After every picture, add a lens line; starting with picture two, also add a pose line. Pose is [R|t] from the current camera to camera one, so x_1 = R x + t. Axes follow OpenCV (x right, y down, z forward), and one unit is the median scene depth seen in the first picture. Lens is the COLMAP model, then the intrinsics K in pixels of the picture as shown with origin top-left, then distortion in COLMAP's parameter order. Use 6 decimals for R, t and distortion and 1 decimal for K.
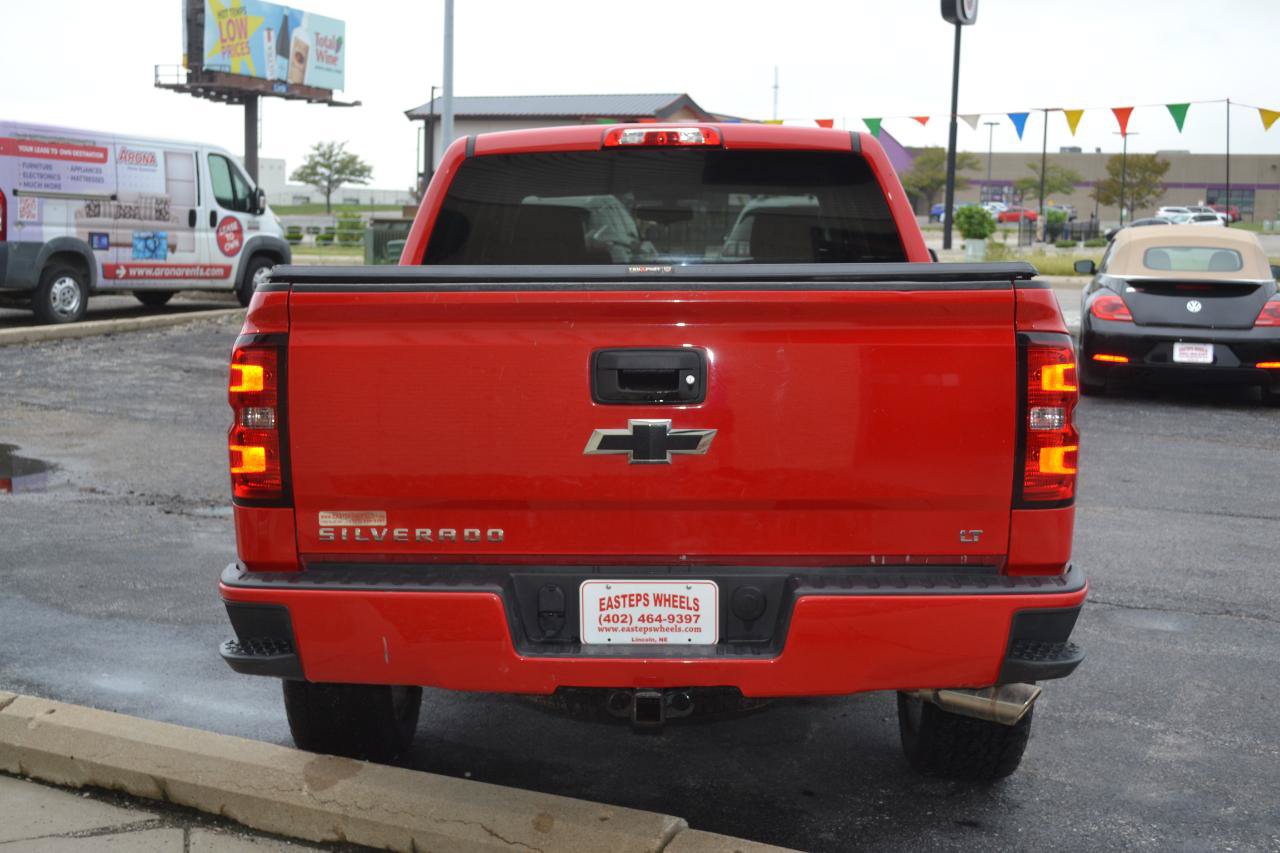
lens RADIAL K [[1720.3, 0, 570.9], [0, 1720.3, 421.6], [0, 0, 1]] dist [-0.039946, 0.019402]
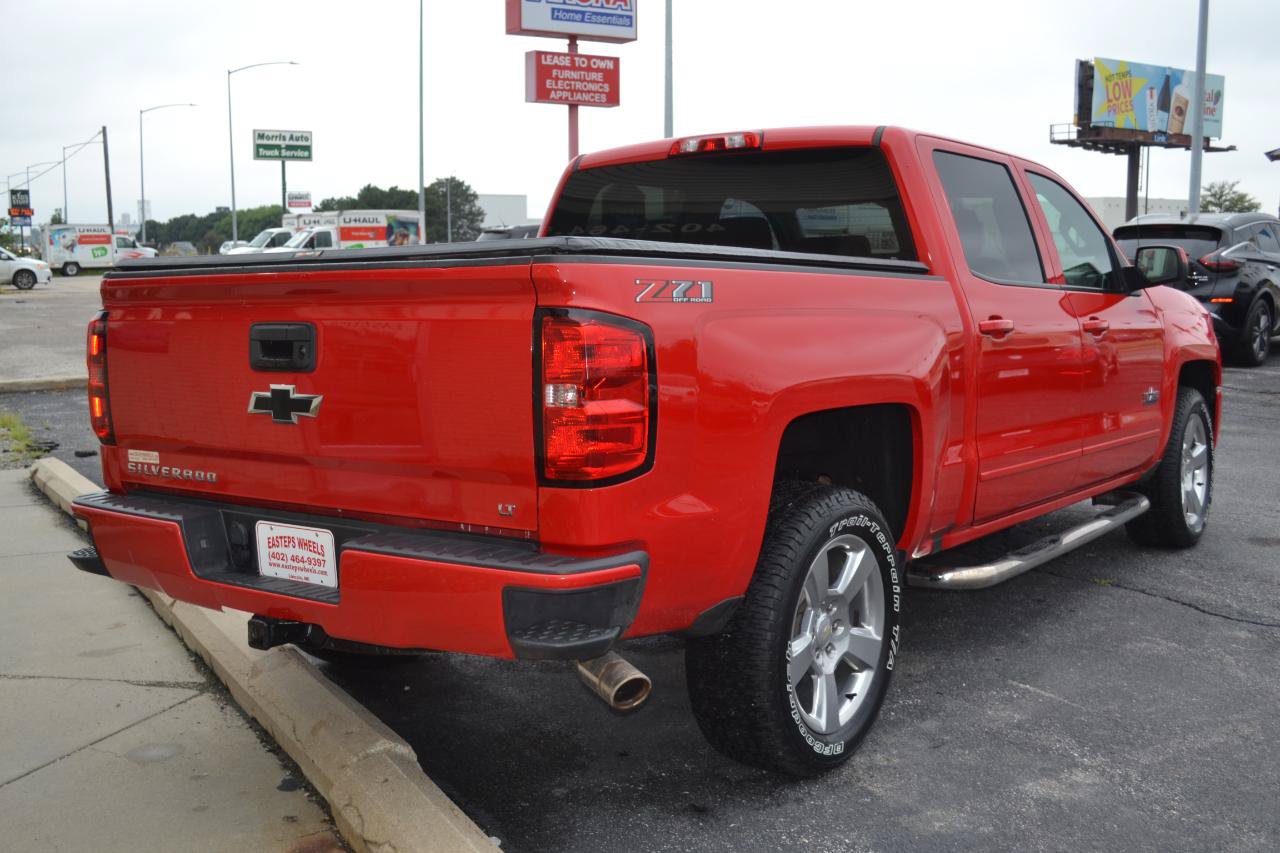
lens RADIAL K [[1386.7, 0, 614.8], [0, 1386.7, 427.4], [0, 0, 1]] dist [-0.057498, 0.010185]
pose [[0.828114, 0.048976, -0.558416, 0.057025], [-0.045872, 0.998756, 0.019569, -0.000069], [0.558680, 0.009410, 0.829330, 0.027551]]
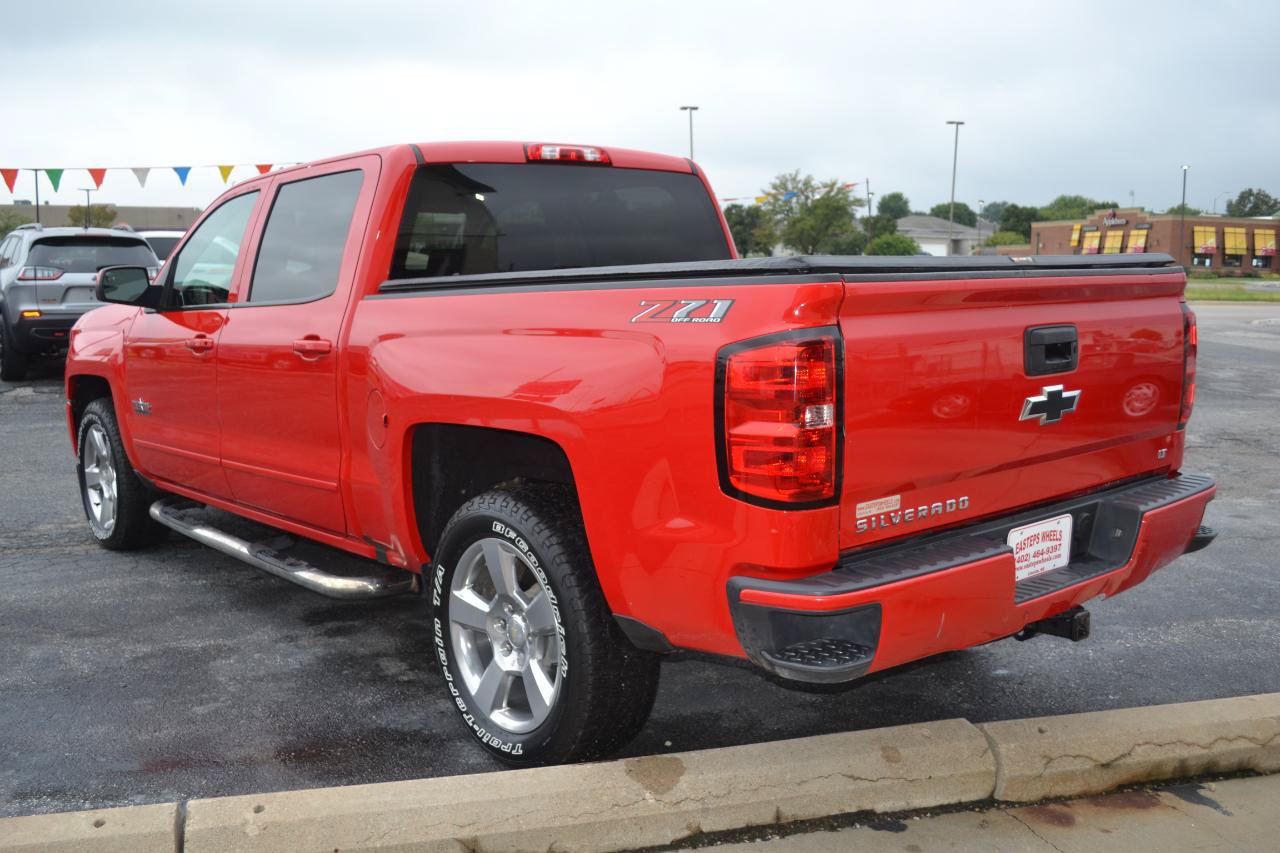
lens RADIAL K [[1262.2, 0, 640.0], [0, 1262.2, 426.5], [0, 0, 1]] dist [-0.074874, -0.003358]
pose [[0.719613, -0.096574, 0.687627, -0.057866], [0.084033, 0.995115, 0.051817, -0.003237], [-0.689272, 0.020496, 0.724213, 0.043613]]
